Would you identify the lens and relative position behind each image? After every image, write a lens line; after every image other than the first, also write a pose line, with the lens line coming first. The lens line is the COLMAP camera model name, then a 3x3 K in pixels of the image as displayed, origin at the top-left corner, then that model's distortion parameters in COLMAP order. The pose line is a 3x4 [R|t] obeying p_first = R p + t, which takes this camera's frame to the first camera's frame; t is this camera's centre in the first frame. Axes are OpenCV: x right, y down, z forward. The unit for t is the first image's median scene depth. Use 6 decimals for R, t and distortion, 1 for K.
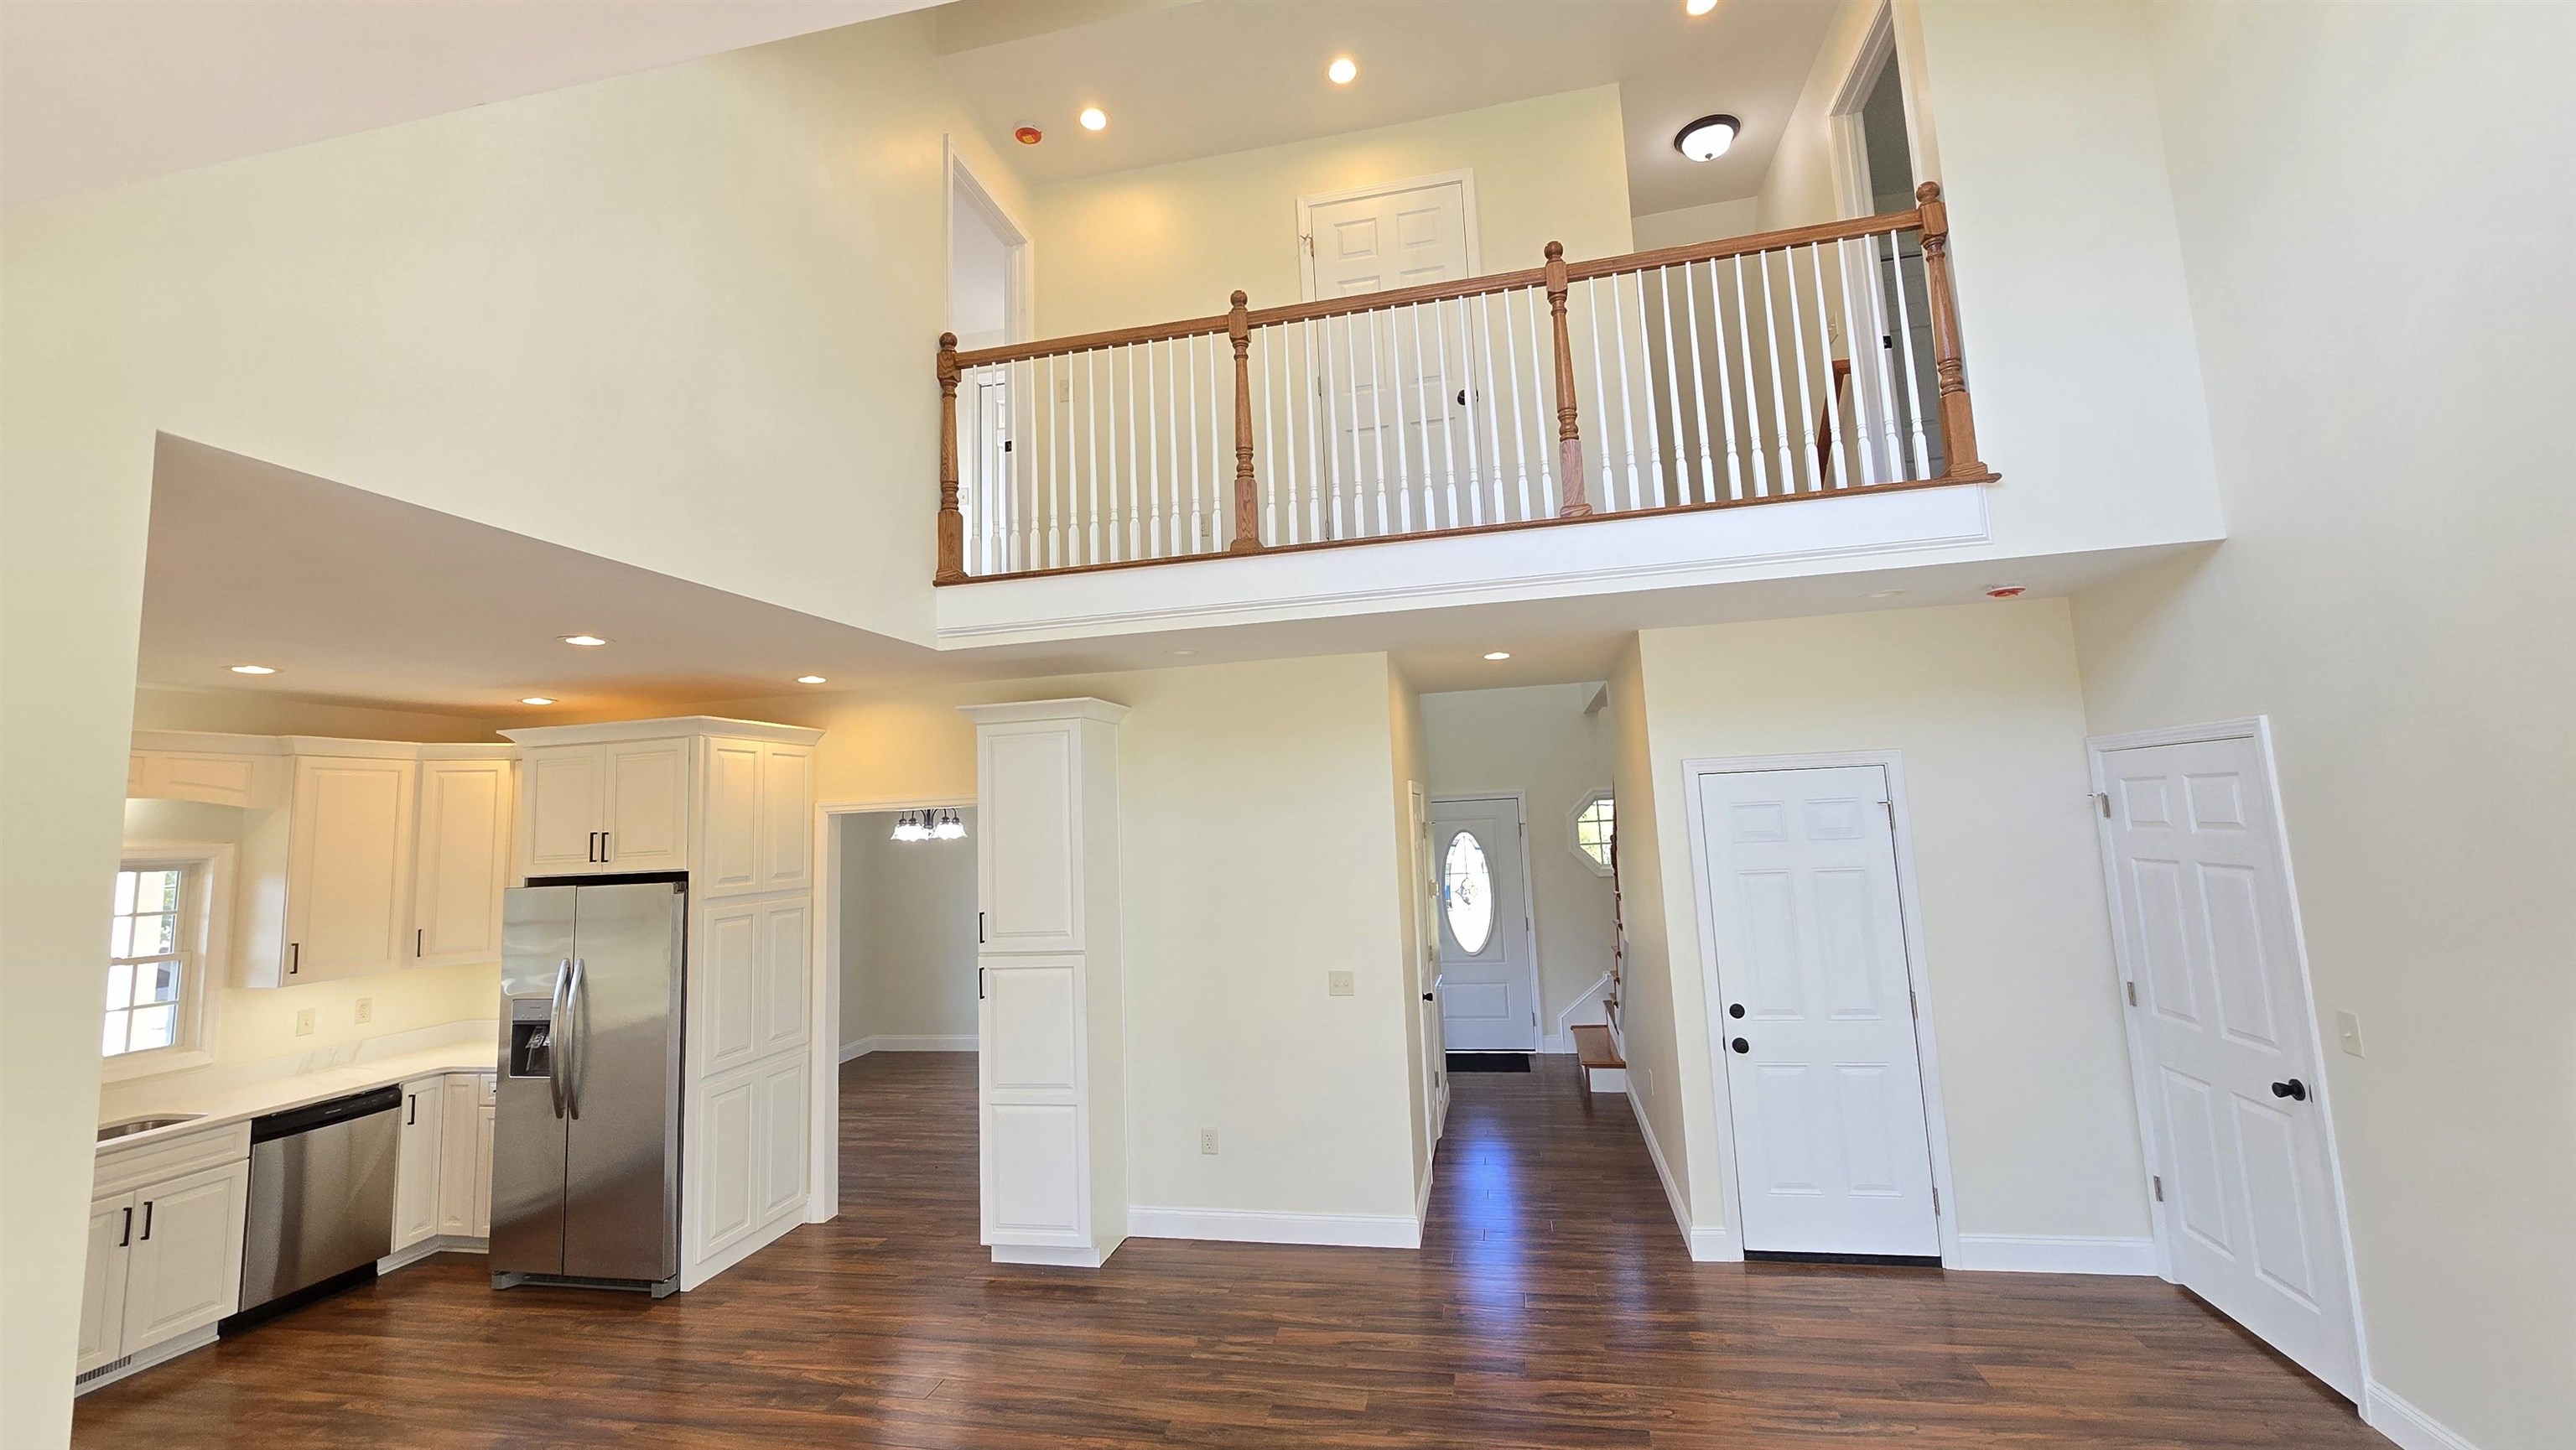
lens RADIAL K [[1058.8, 0, 1279.2], [0, 1058.8, 678.9], [0, 0, 1]] dist [-0.003616, 0.000574]
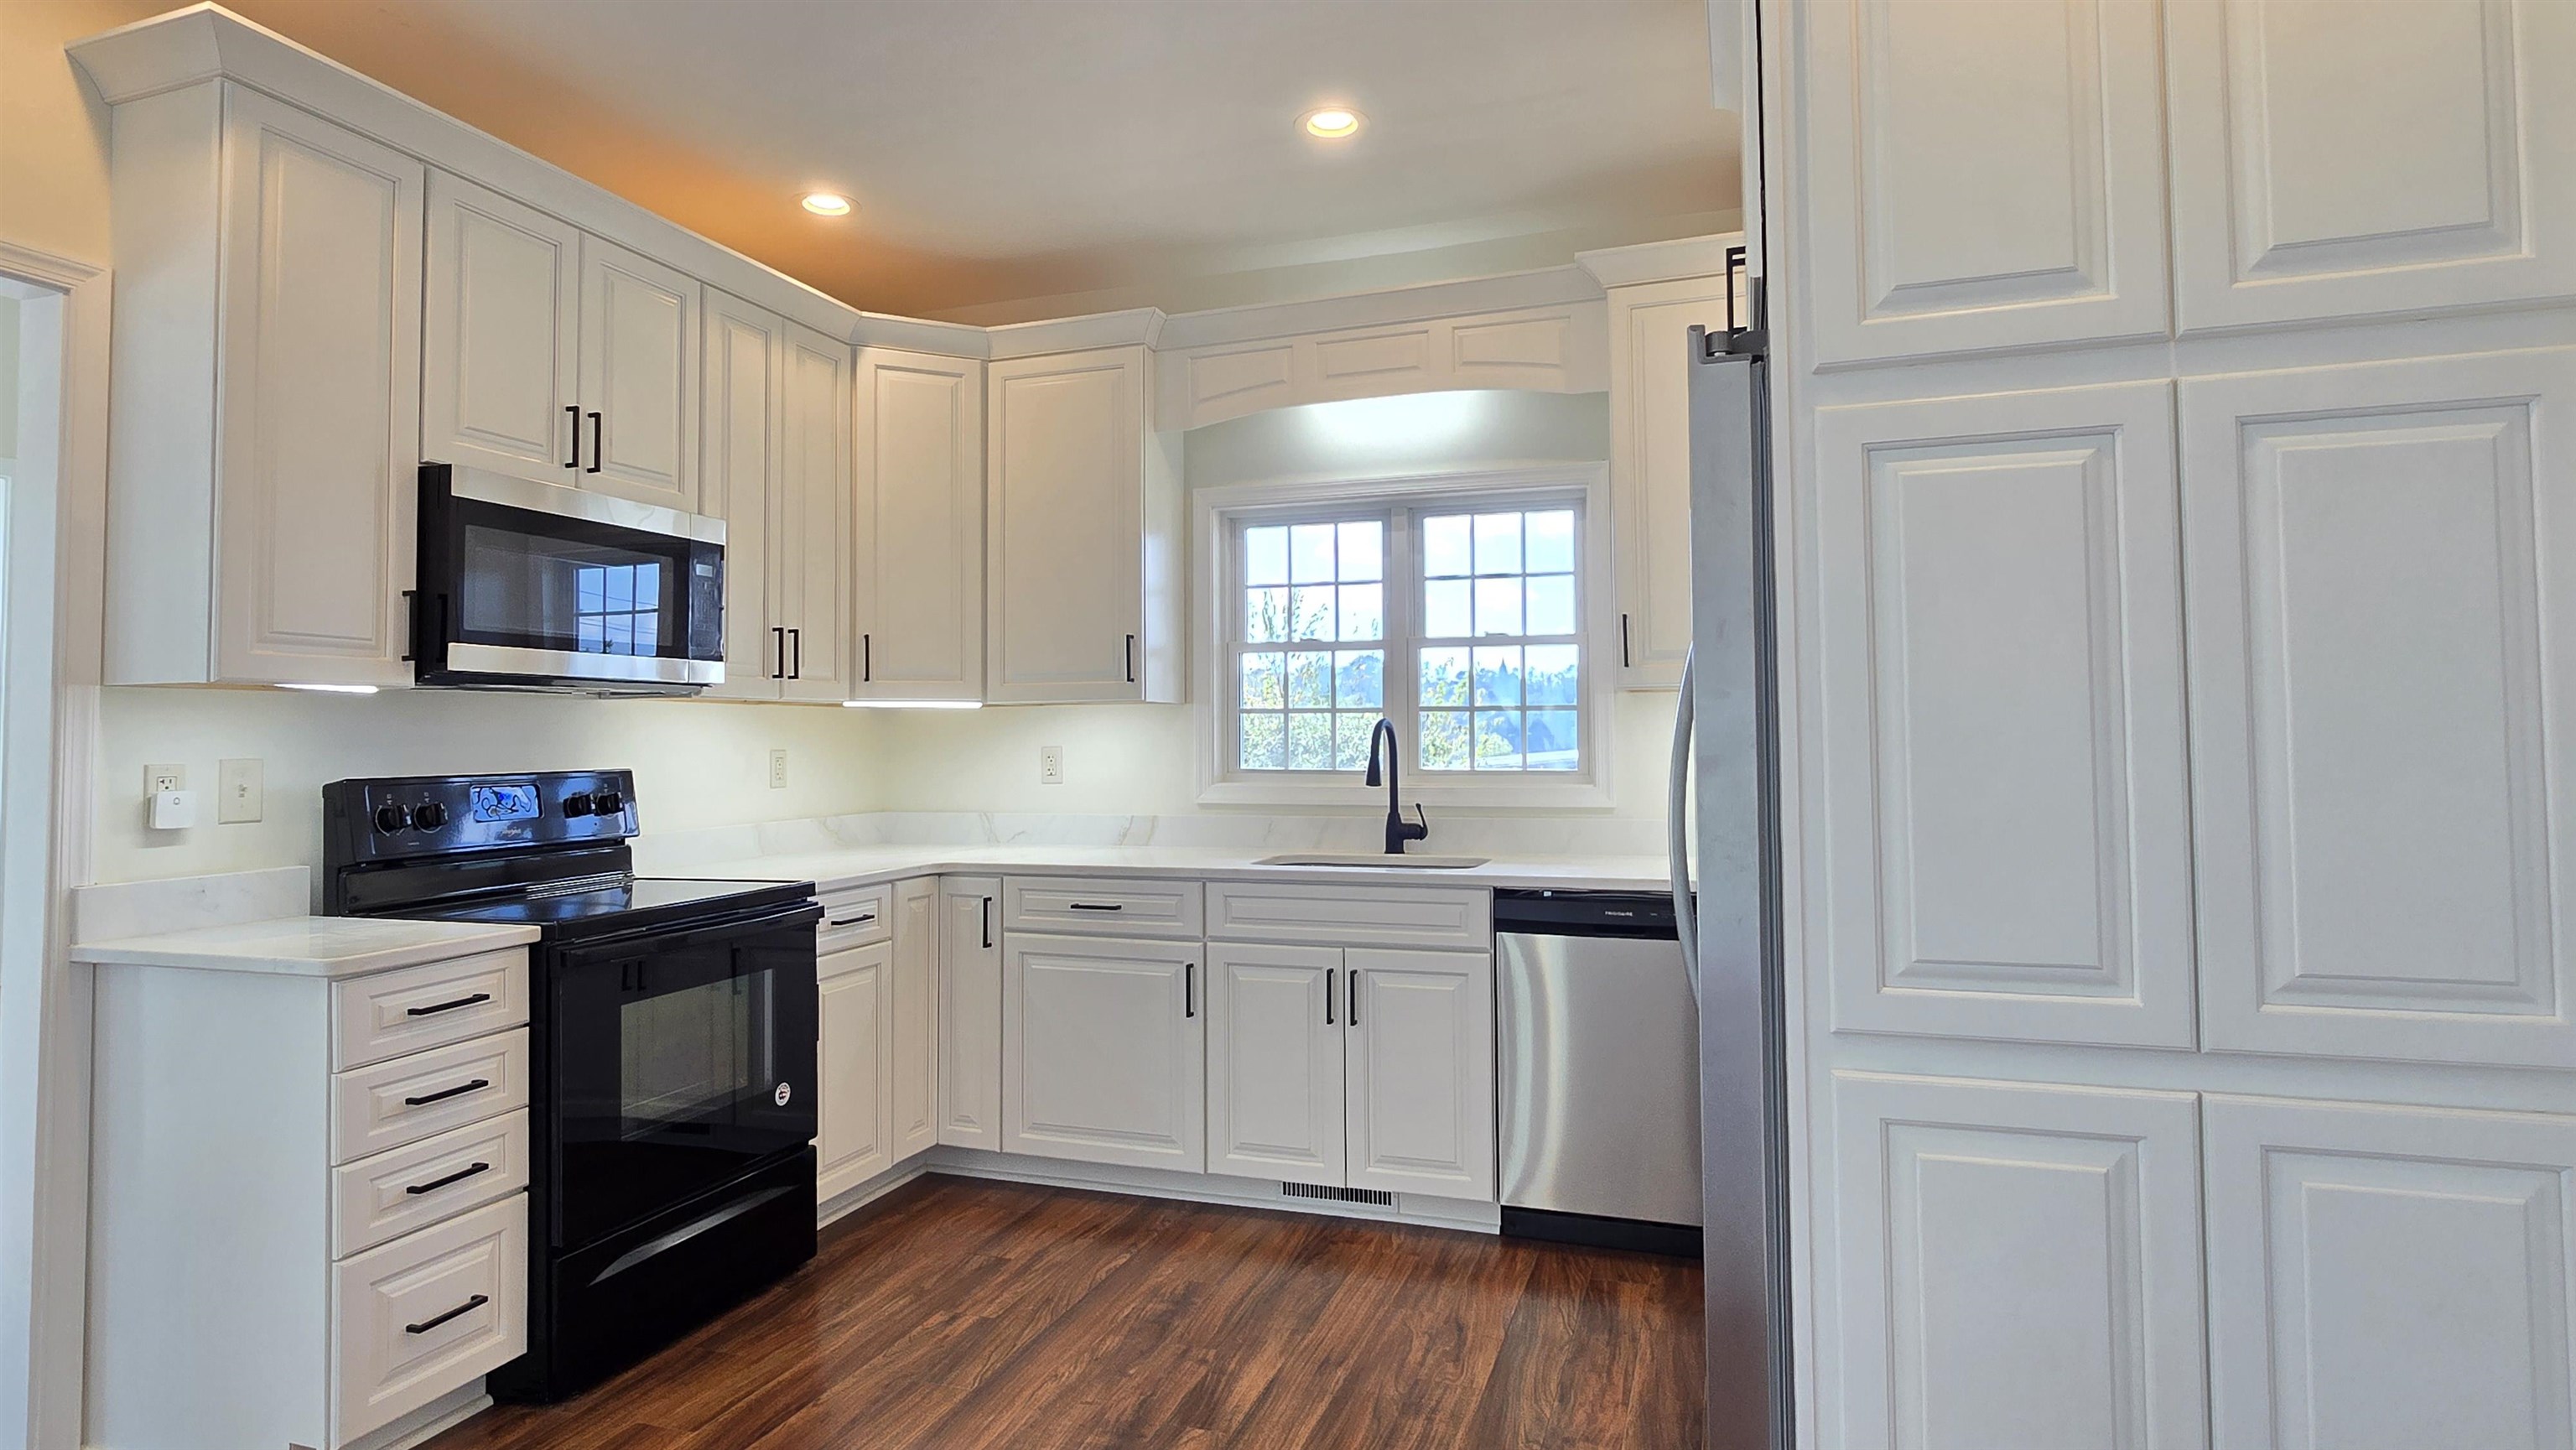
lens RADIAL K [[1359.9, 0, 1279.1], [0, 1359.9, 688.2], [0, 0, 1]] dist [0.000537, -0.001403]
pose [[-0.116534, 0.006391, -0.993166, -0.210099], [0.146004, 0.989225, -0.010766, 0.296445], [0.982396, -0.146261, -0.116211, 0.983781]]
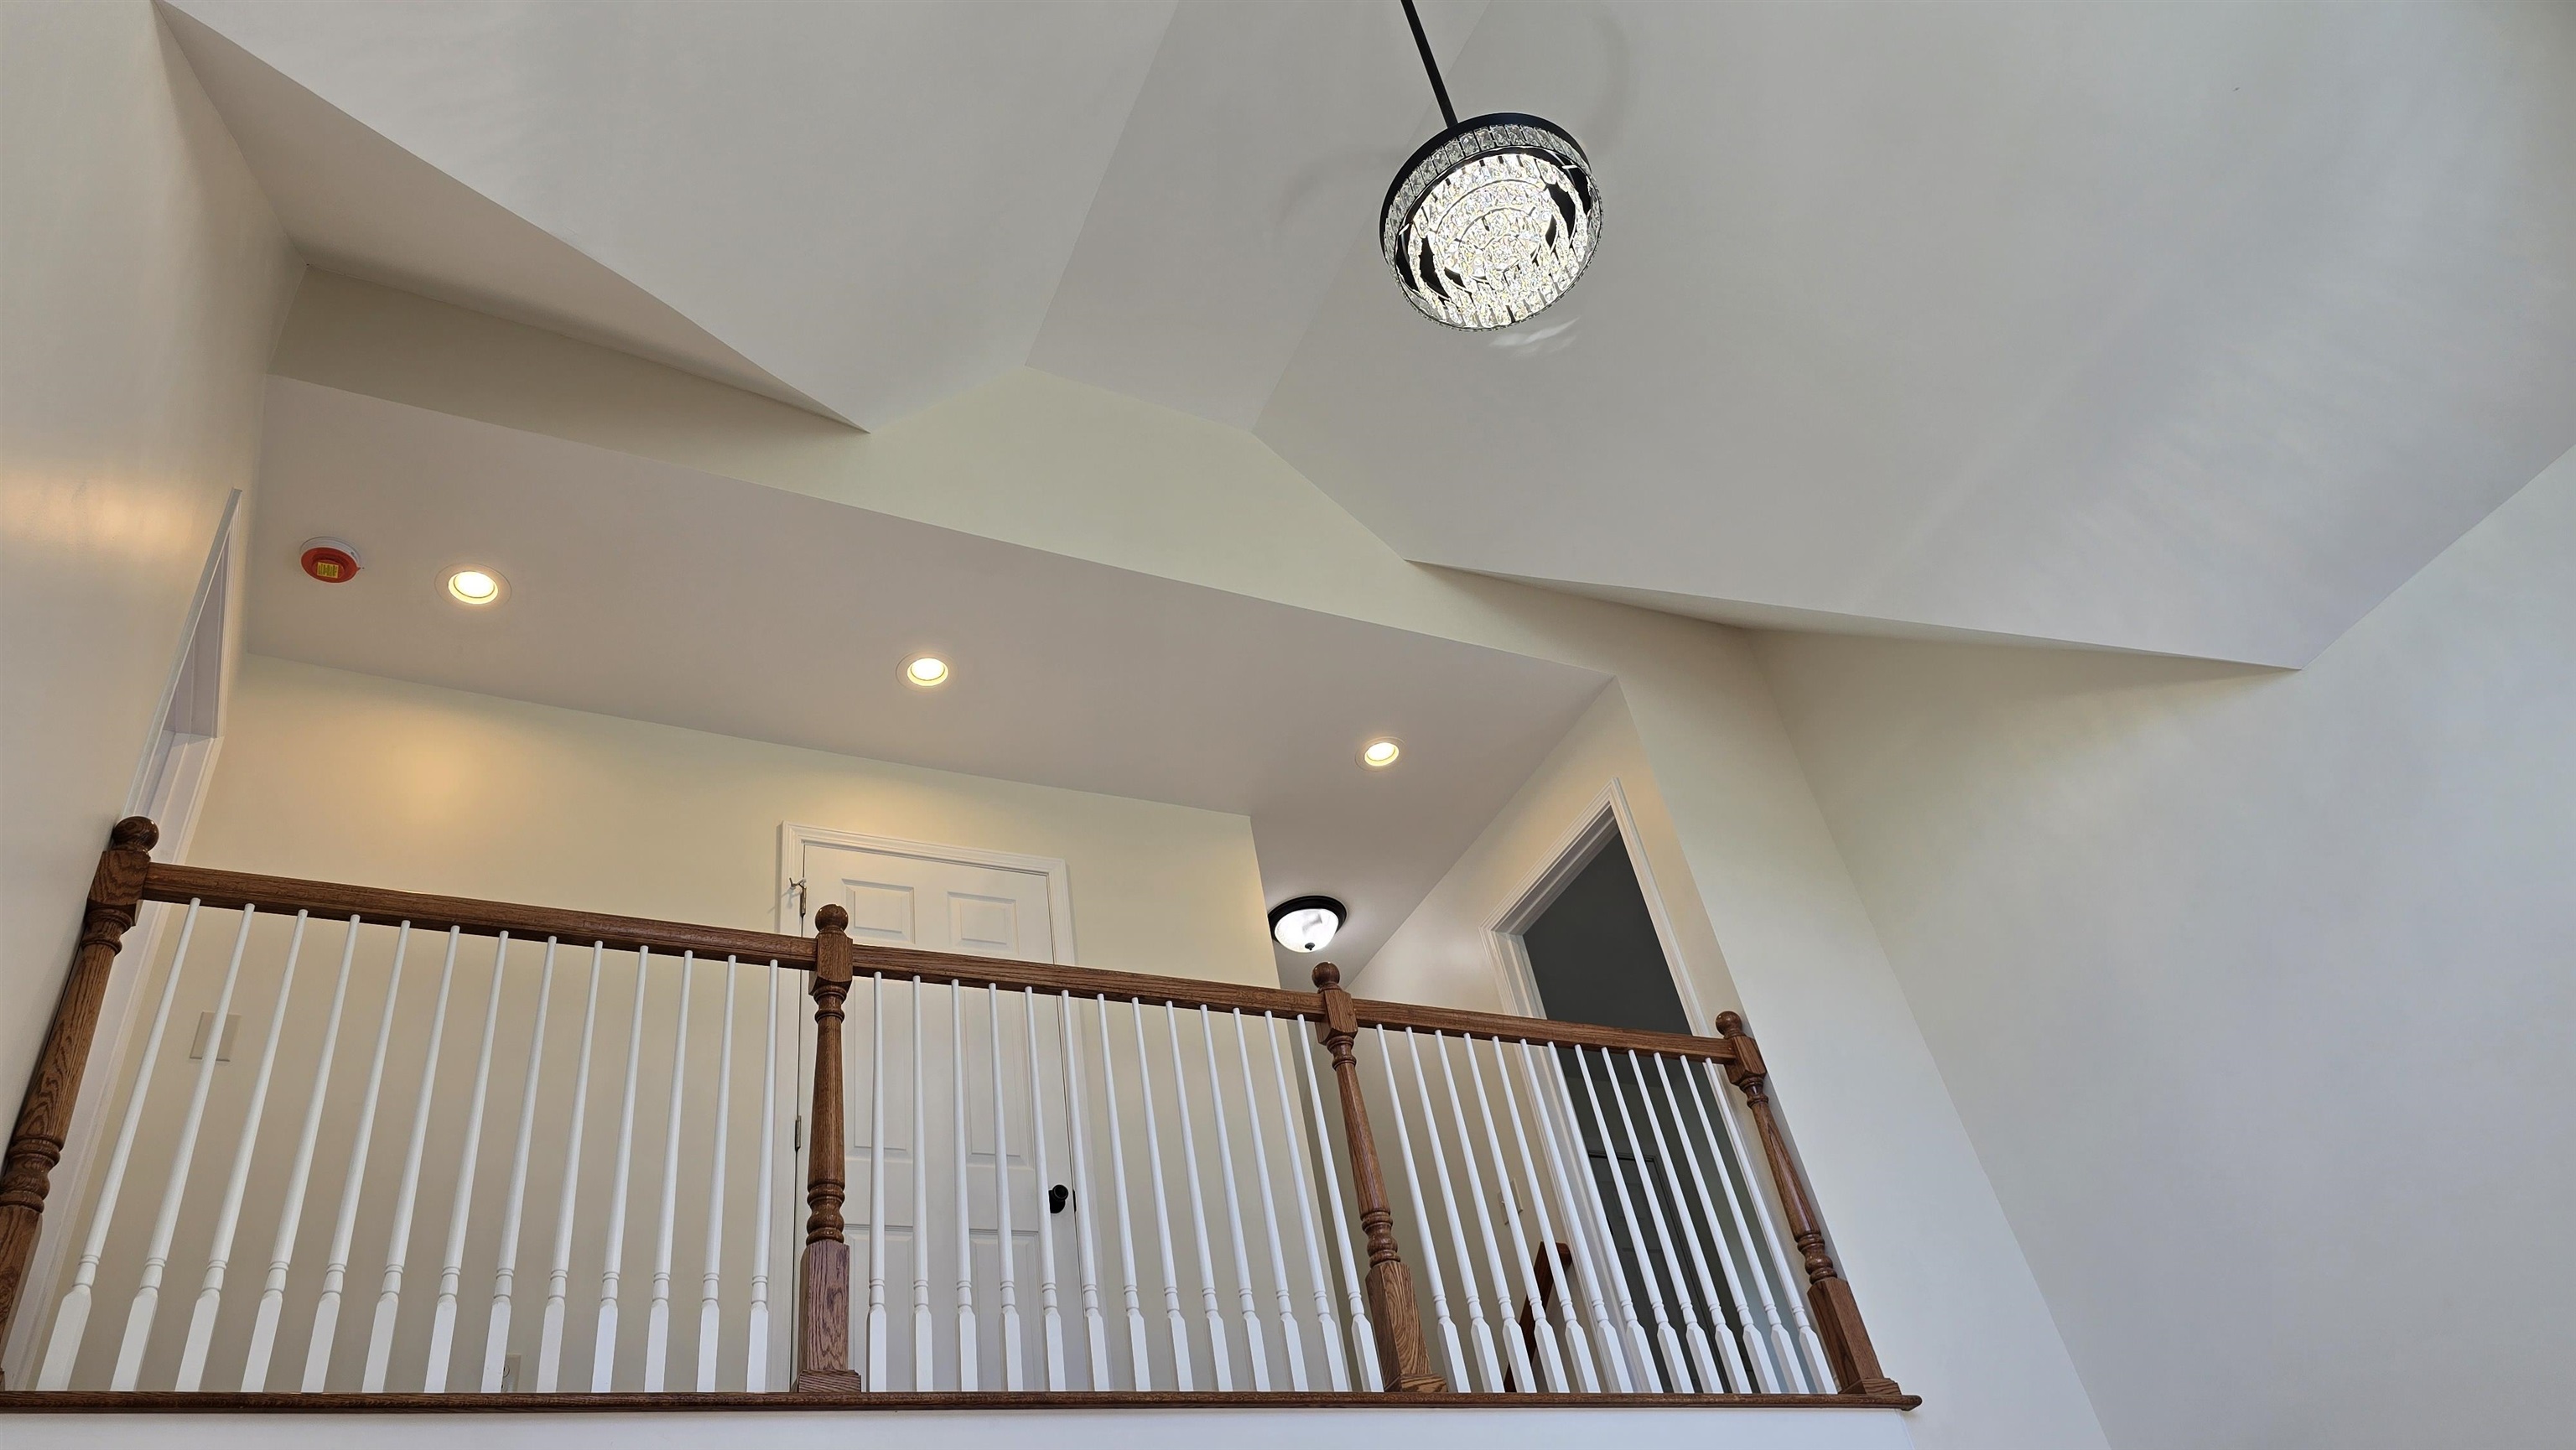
lens RADIAL K [[1732.2, 0, 1295.8], [0, 1732.2, 700.3], [0, 0, 1]] dist [0.042716, -0.023582]
pose [[0.781677, 0.339336, 0.523290, -0.360992], [0.043121, 0.807619, -0.588126, 0.088001], [-0.622191, 0.482290, 0.616664, 0.245141]]
